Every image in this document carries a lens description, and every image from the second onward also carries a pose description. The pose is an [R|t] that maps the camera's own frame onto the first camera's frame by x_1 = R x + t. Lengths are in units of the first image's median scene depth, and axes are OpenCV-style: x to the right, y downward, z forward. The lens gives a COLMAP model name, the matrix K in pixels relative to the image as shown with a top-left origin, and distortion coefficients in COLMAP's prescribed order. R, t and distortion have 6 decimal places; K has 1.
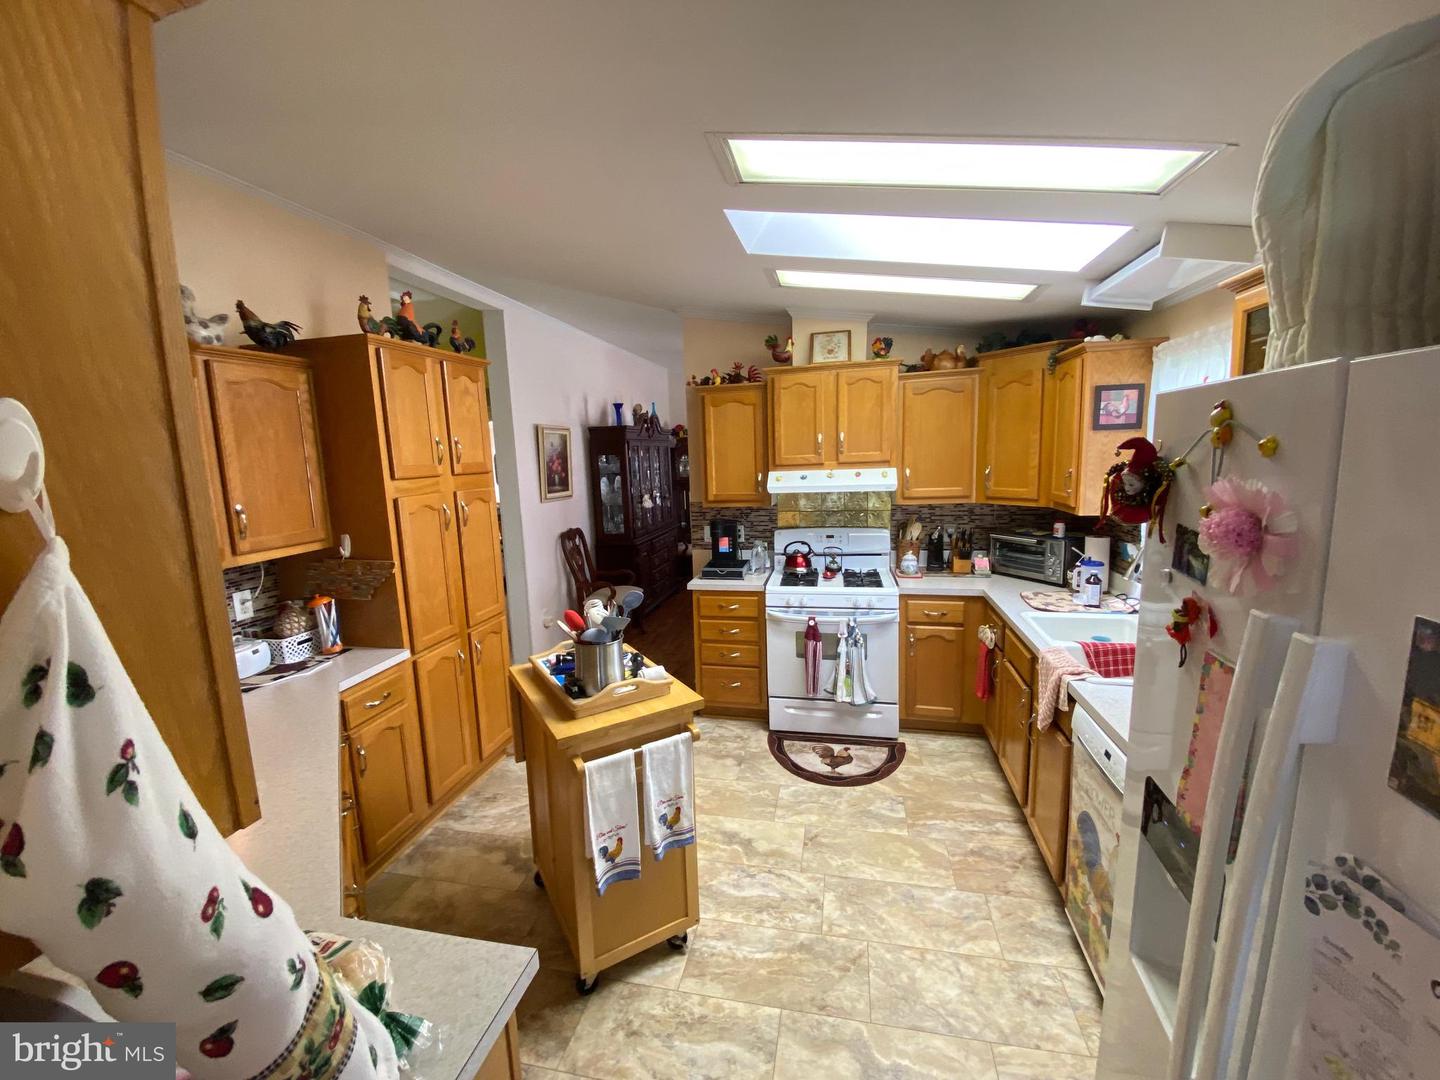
lens RADIAL K [[581.4, 0, 715.6], [0, 581.4, 536.8], [0, 0, 1]] dist [0.043878, -0.033736]
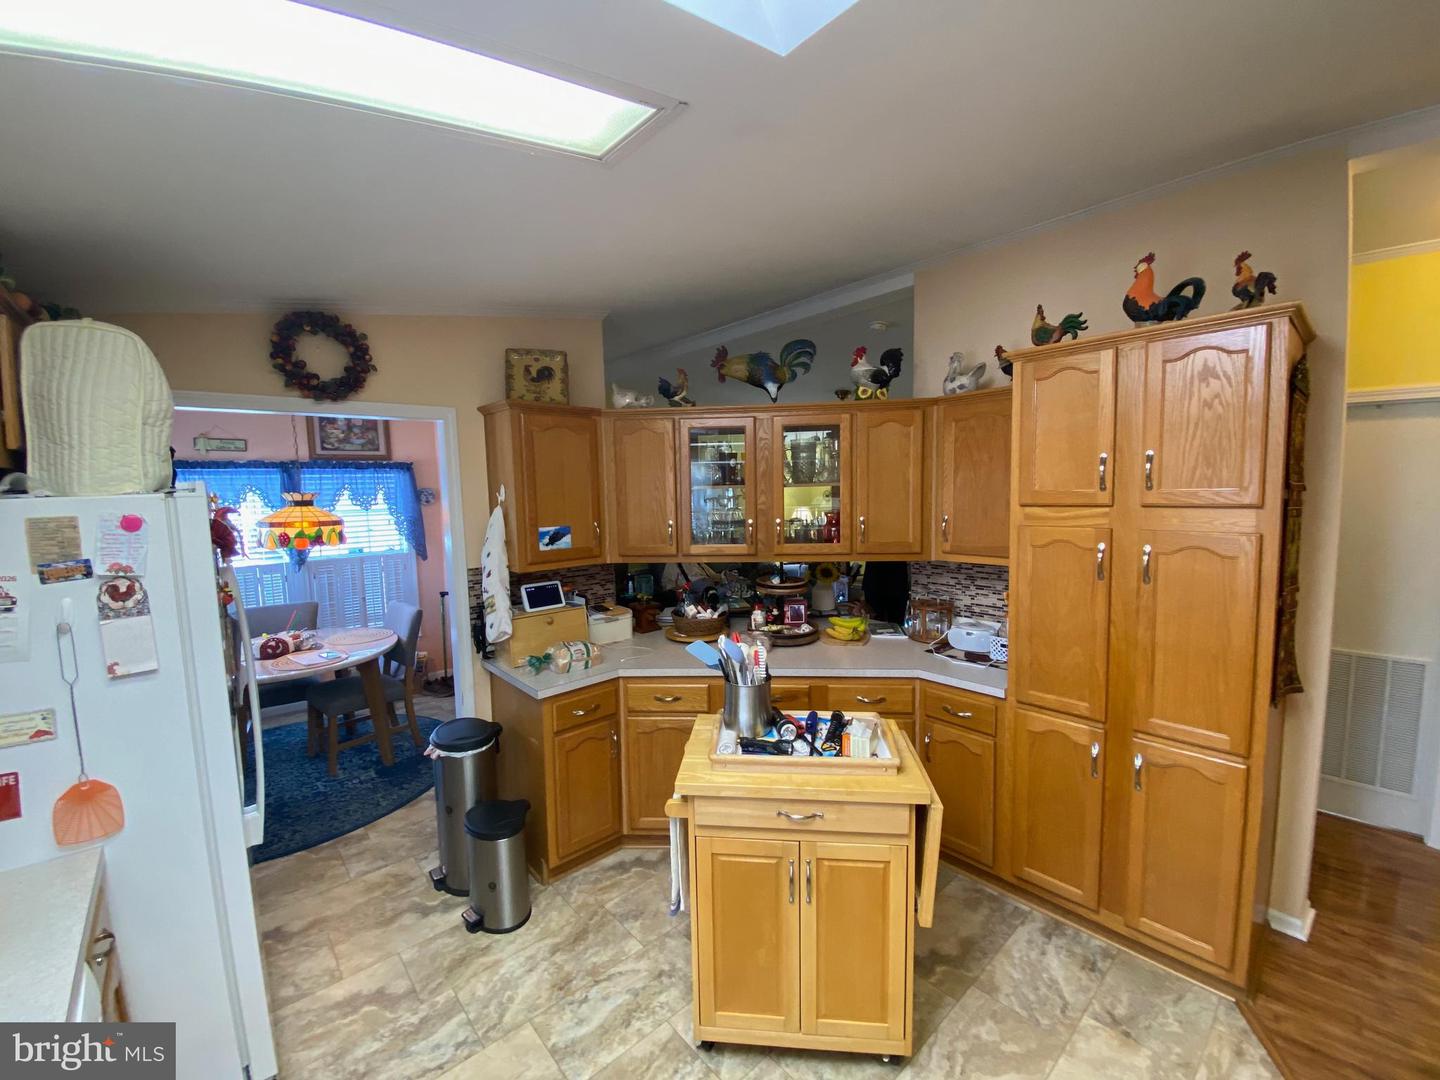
lens RADIAL K [[581.4, 0, 715.6], [0, 581.4, 536.8], [0, 0, 1]] dist [0.043878, -0.033736]
pose [[-0.582982, 0.118183, -0.803844, 0.457333], [-0.077569, 0.976749, 0.199860, -0.193187], [0.808774, 0.178868, -0.560259, 1.125259]]
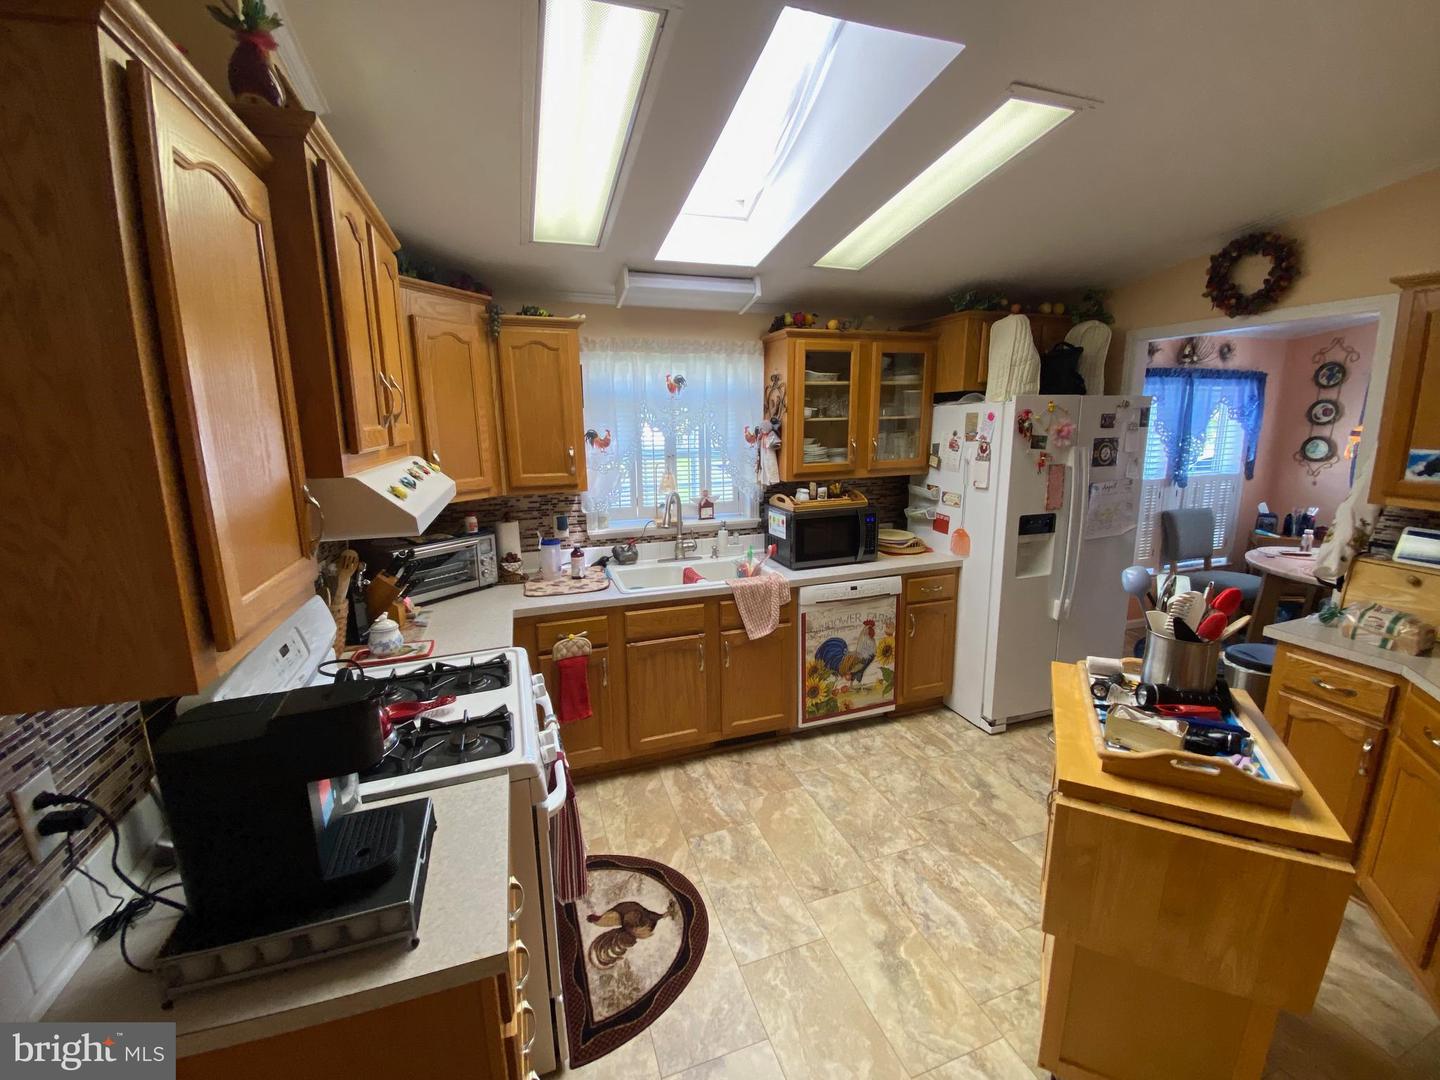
lens RADIAL K [[581.4, 0, 715.6], [0, 581.4, 536.8], [0, 0, 1]] dist [0.043878, -0.033736]
pose [[-0.523987, -0.125410, 0.842443, -0.407929], [0.154915, 0.958570, 0.239051, -0.187799], [-0.837520, 0.255767, -0.482850, 1.458695]]
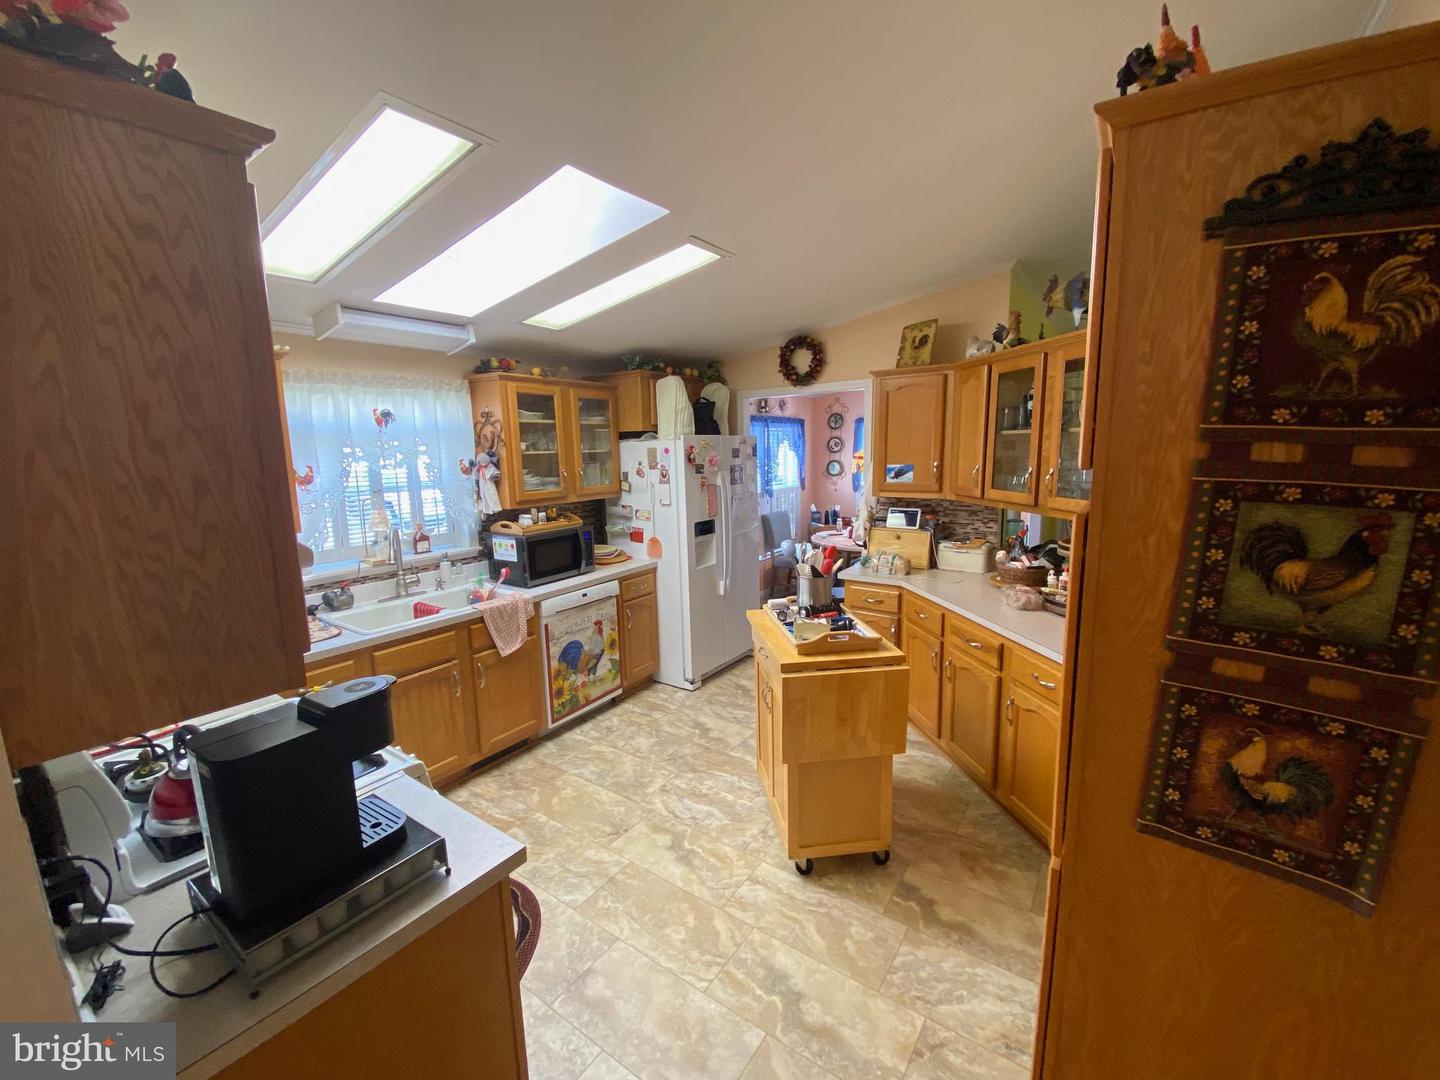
lens RADIAL K [[577.4, 0, 720.0], [0, 577.4, 540.0], [0, 0, 1]] dist [0.071192, -0.043384]
pose [[-0.920979, -0.009117, 0.389506, -0.409200], [0.108944, 0.953821, 0.279922, -0.240899], [-0.374071, 0.300236, -0.877456, 1.738704]]
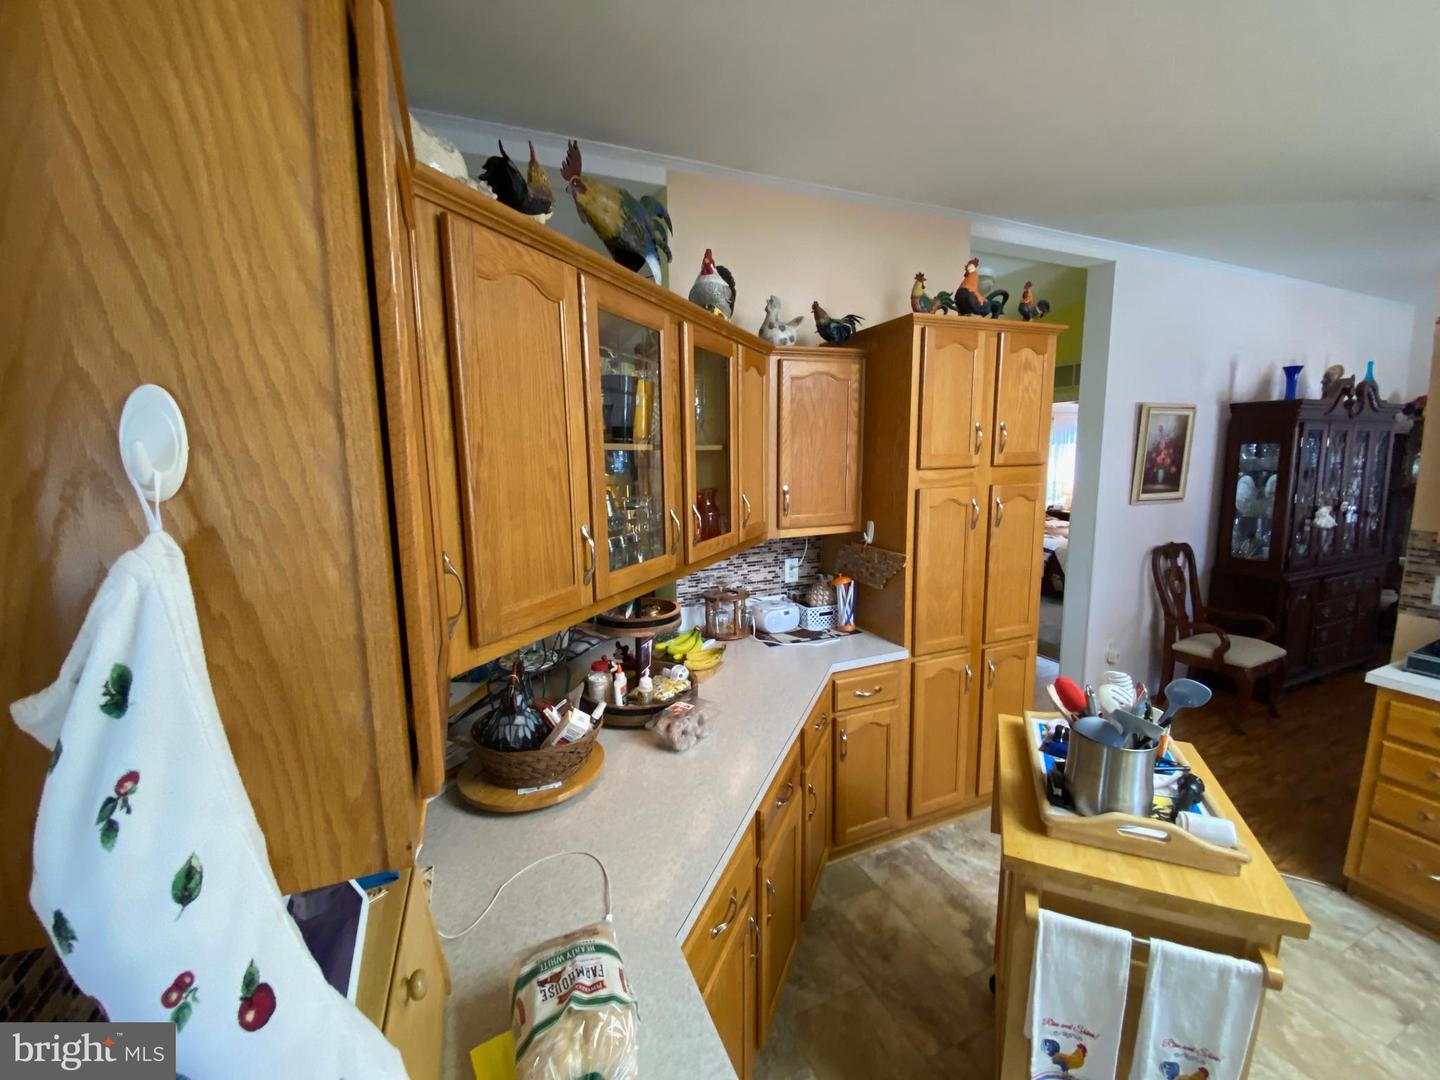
lens RADIAL K [[581.4, 0, 715.6], [0, 581.4, 536.8], [0, 0, 1]] dist [0.043878, -0.033736]
pose [[0.581304, 0.140951, -0.801385, 0.025681], [-0.122487, 0.988818, 0.085069, -0.030018], [0.804414, 0.048709, 0.592069, 0.192411]]
